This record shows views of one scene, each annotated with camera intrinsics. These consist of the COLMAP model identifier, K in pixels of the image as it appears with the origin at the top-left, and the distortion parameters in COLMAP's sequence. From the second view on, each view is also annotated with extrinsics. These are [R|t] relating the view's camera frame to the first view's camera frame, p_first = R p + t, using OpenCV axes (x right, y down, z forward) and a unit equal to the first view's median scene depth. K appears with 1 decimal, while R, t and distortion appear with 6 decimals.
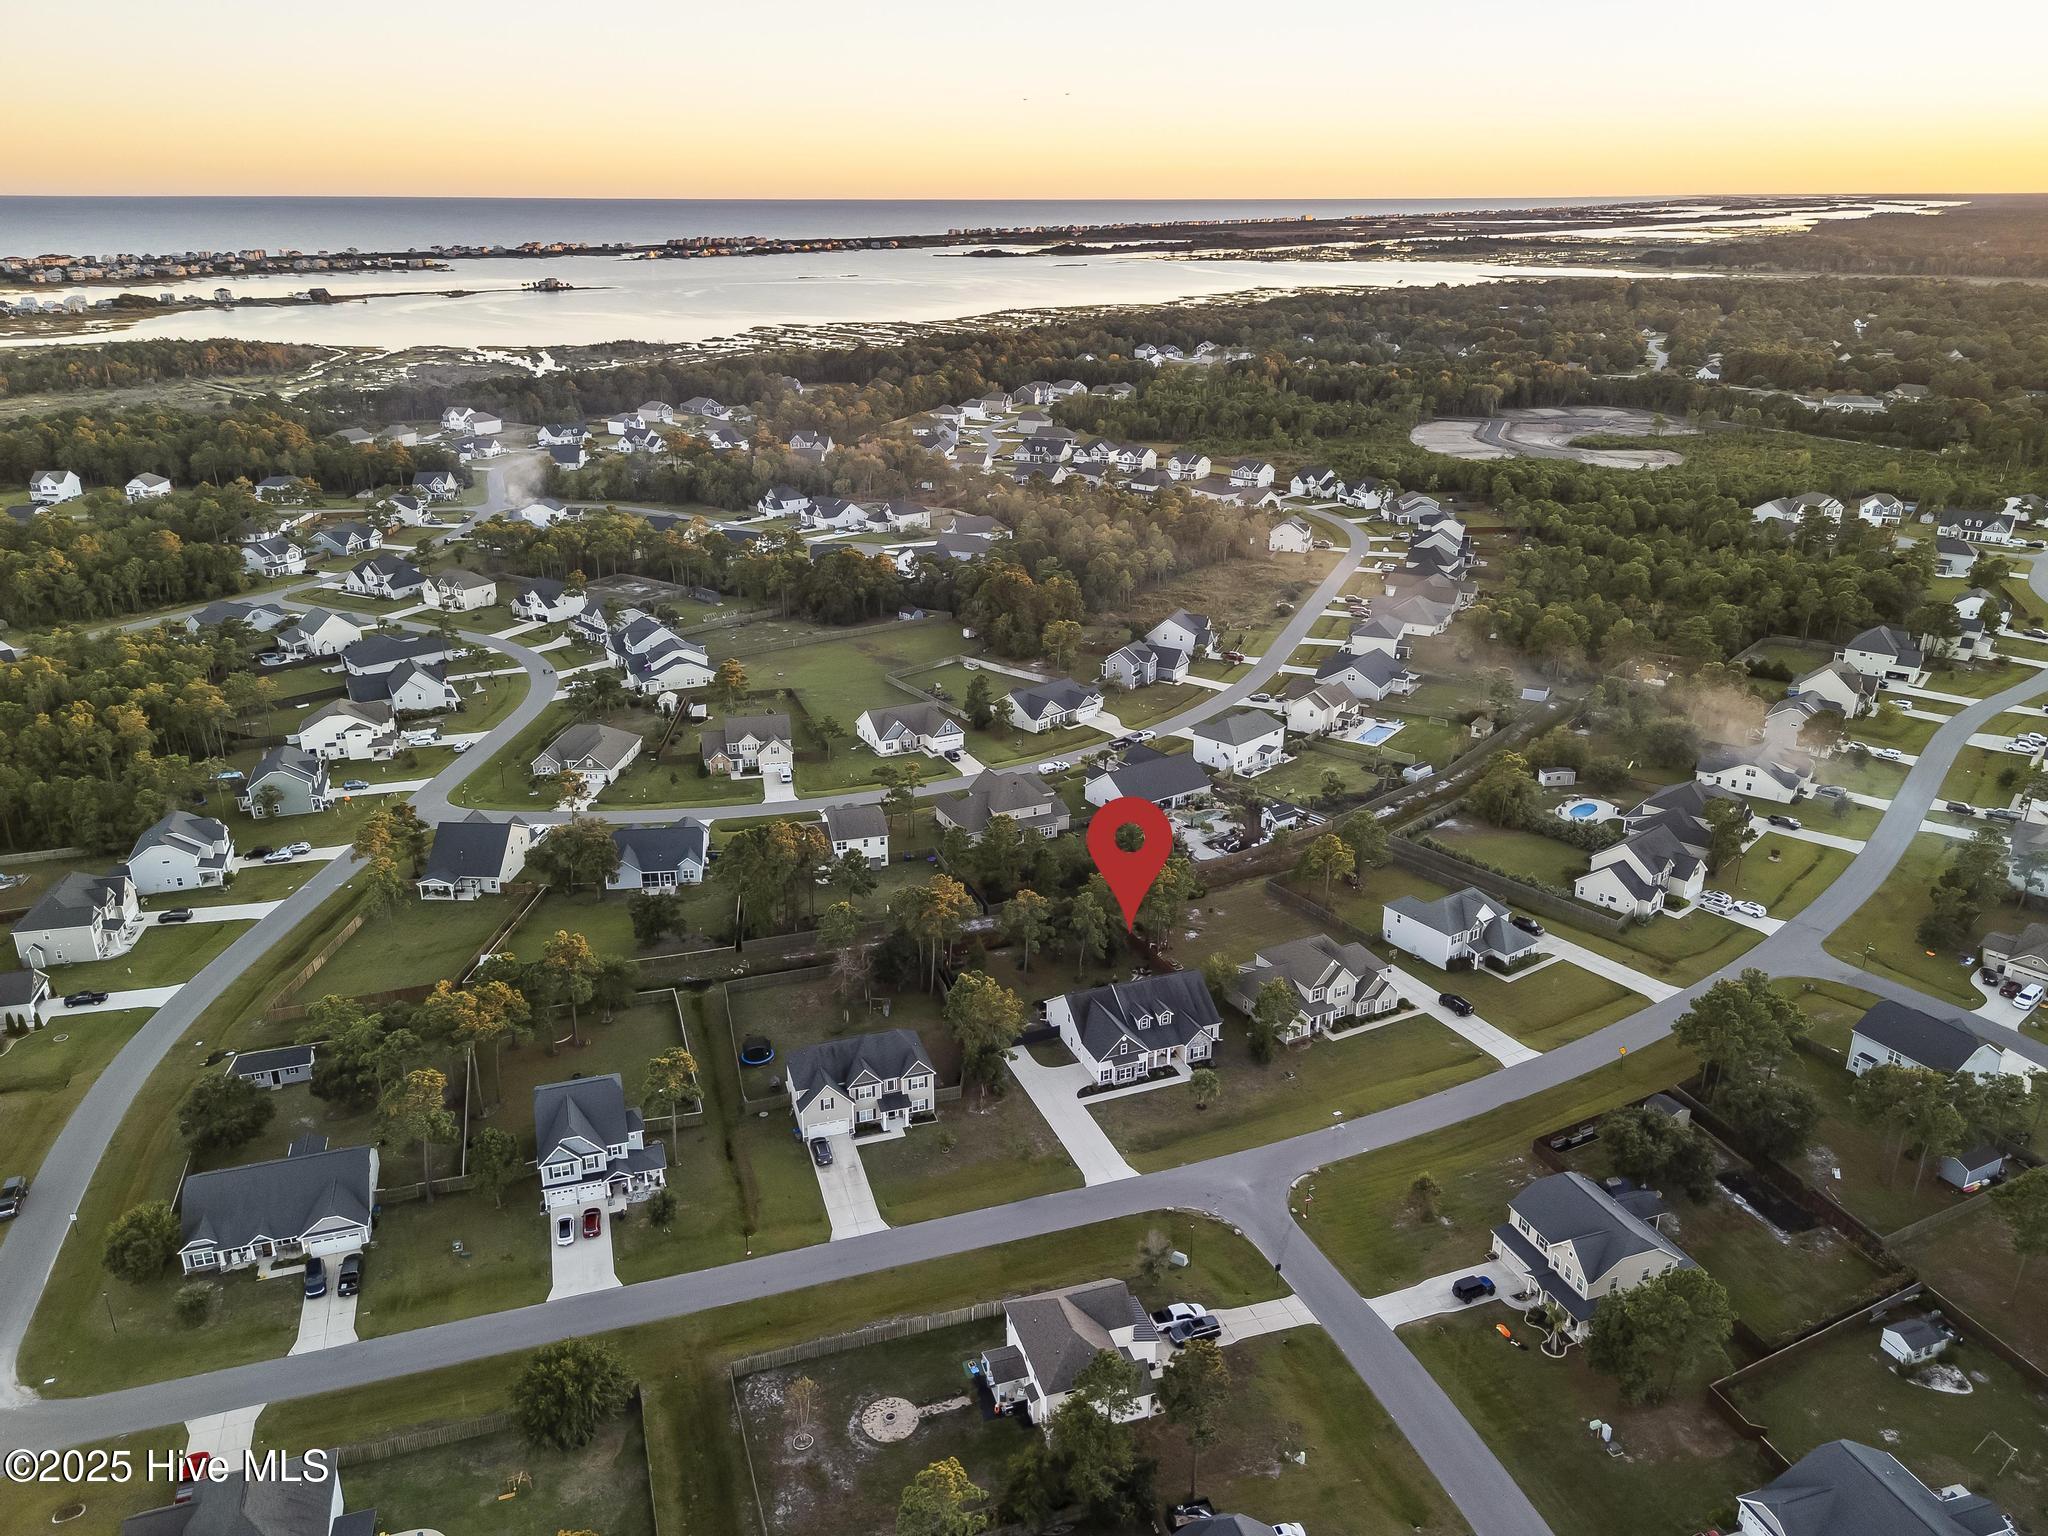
lens RADIAL K [[1507.8, 0, 1034.0], [0, 1507.8, 794.8], [0, 0, 1]] dist [0.072278, -0.070944]
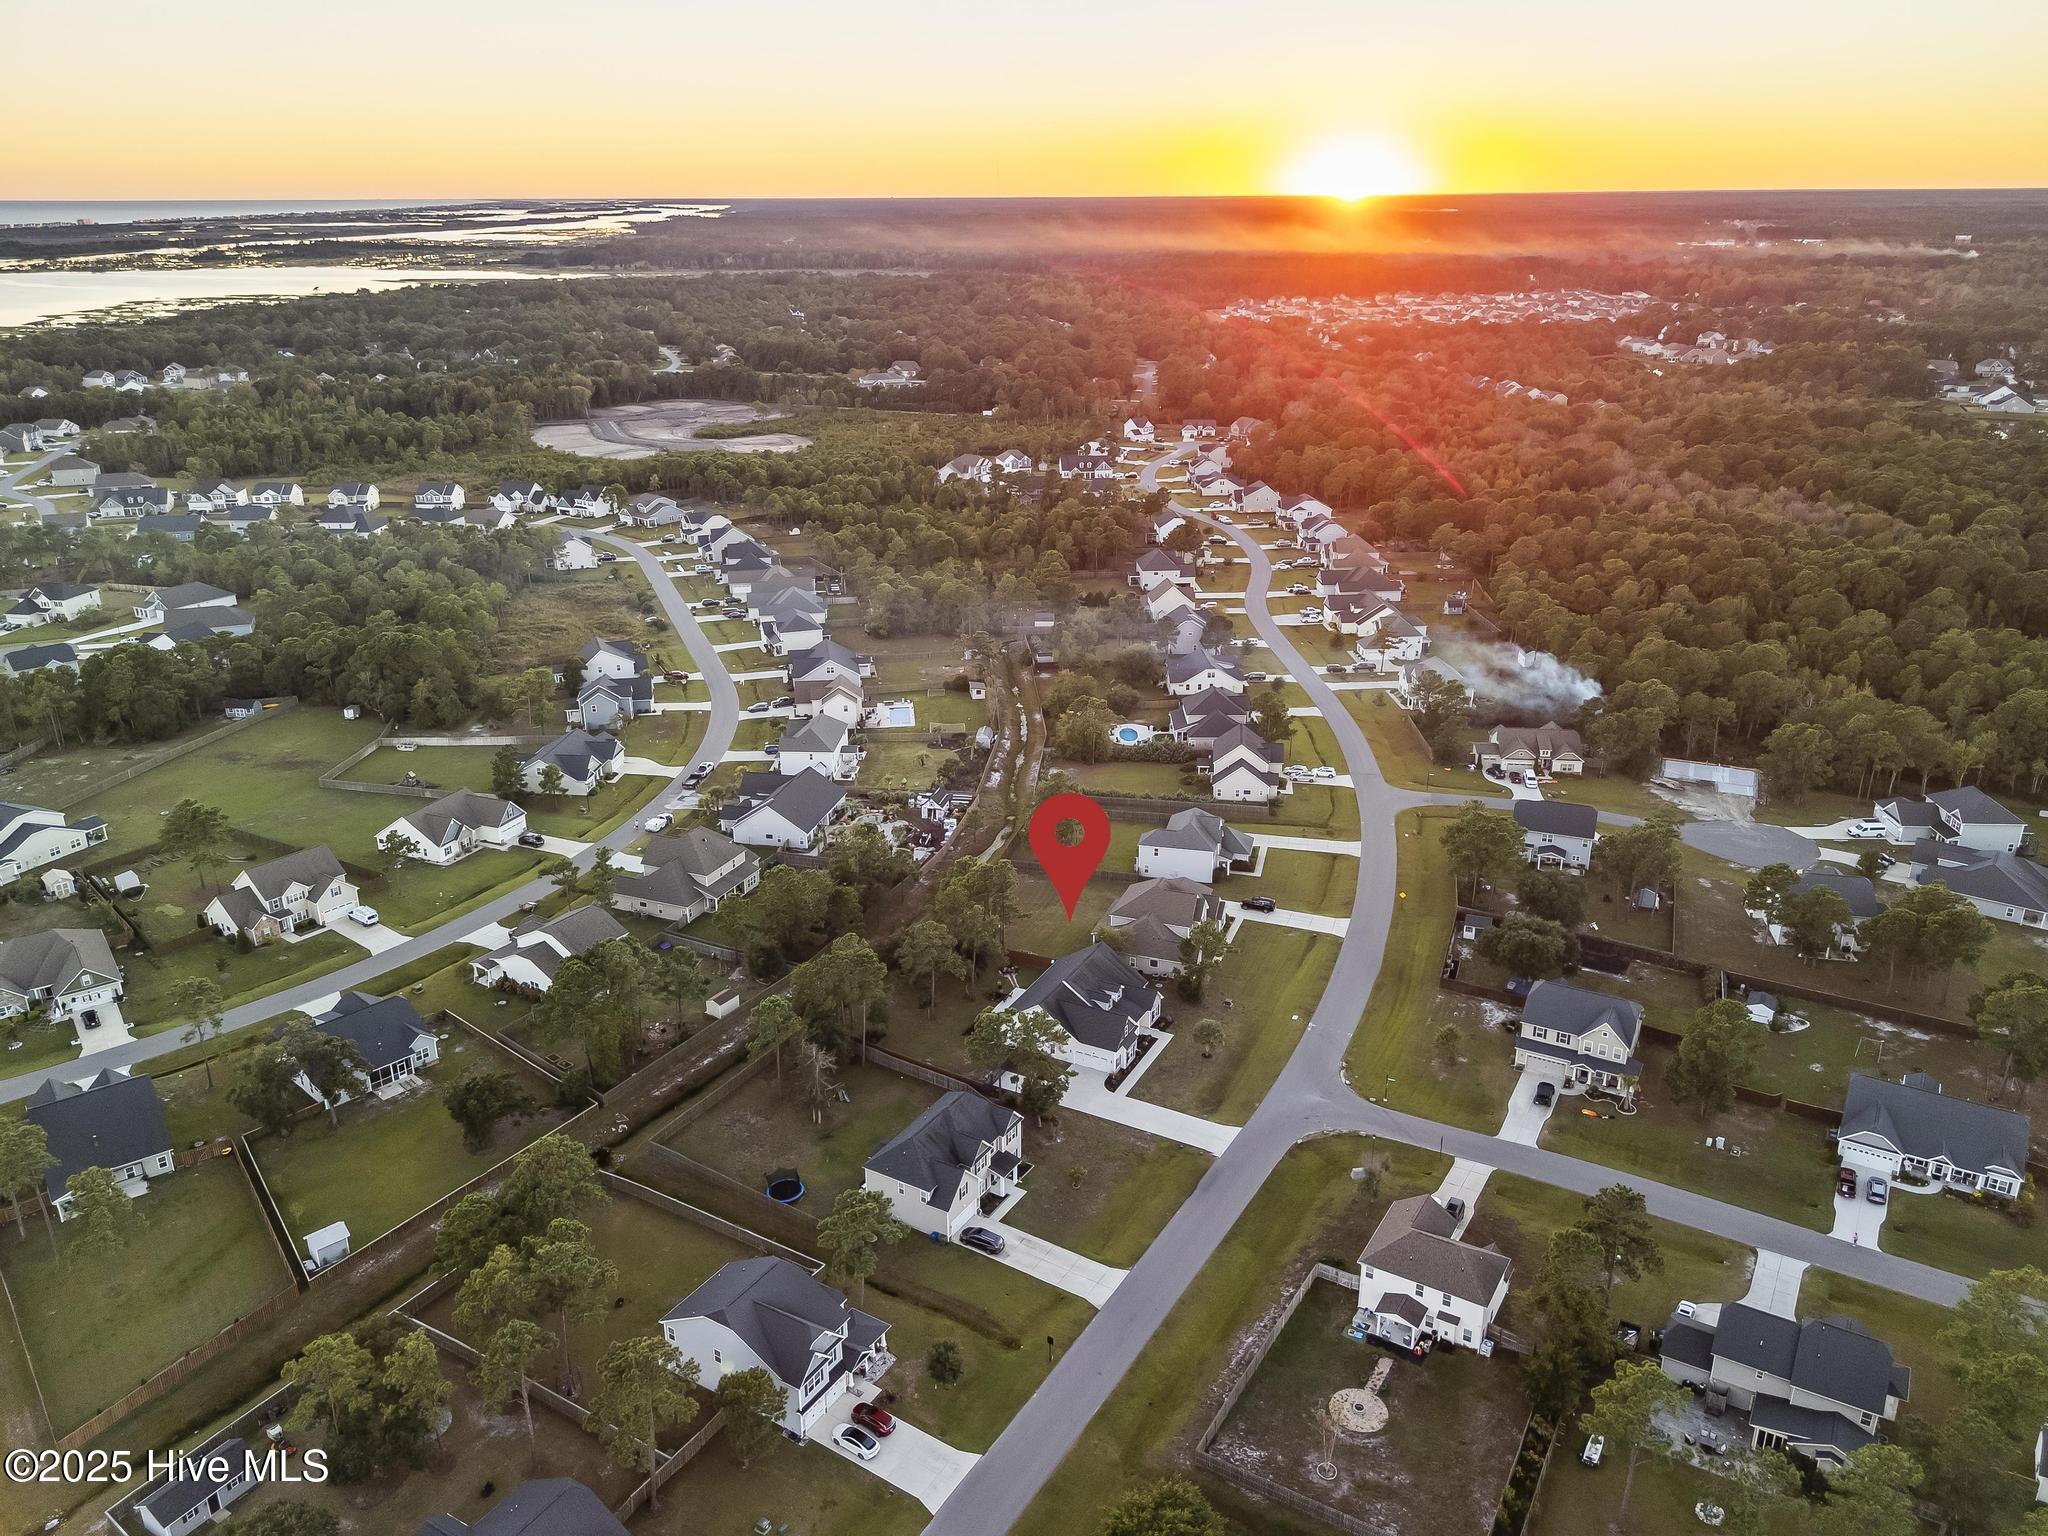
lens RADIAL K [[1507.8, 0, 1038.3], [0, 1507.8, 776.5], [0, 0, 1]] dist [0.072278, -0.070944]
pose [[0.756515, -0.238611, 0.608892, -0.365087], [0.245919, 0.966521, 0.073216, -0.055584], [-0.605978, 0.094349, 0.789867, 0.143131]]
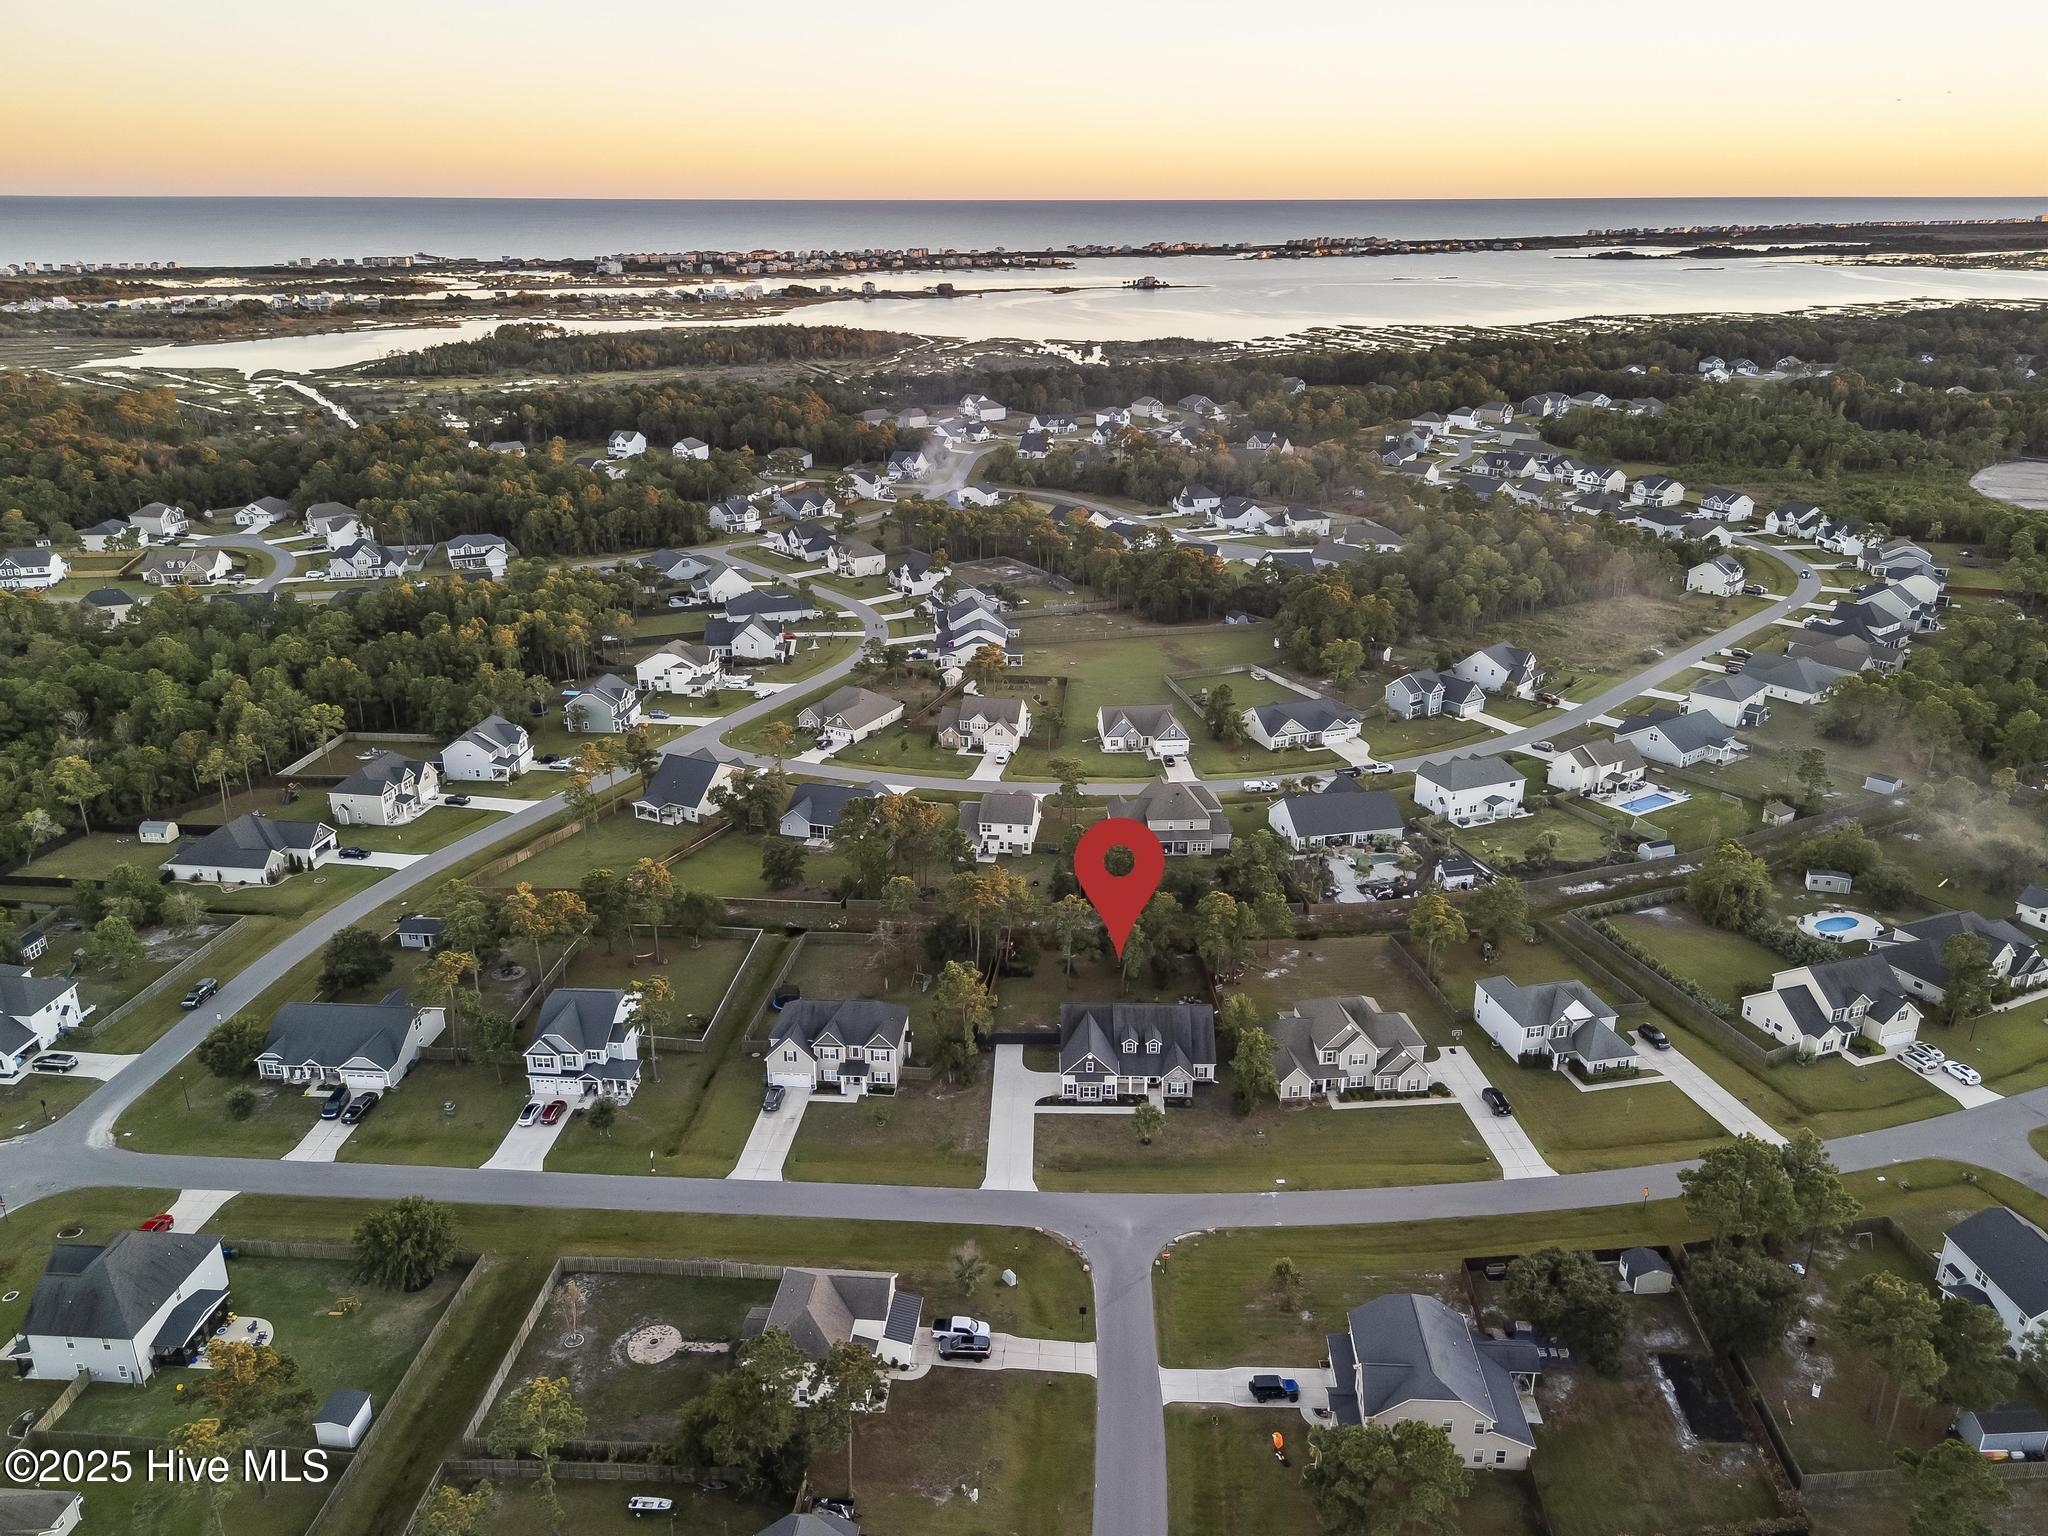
lens RADIAL K [[1507.8, 0, 1034.6], [0, 1507.8, 766.7], [0, 0, 1]] dist [0.072278, -0.070944]
pose [[0.921694, 0.138182, -0.362472, 0.232605], [-0.144008, 0.989515, 0.011041, -0.020630], [0.360197, 0.042023, 0.931929, 0.037322]]
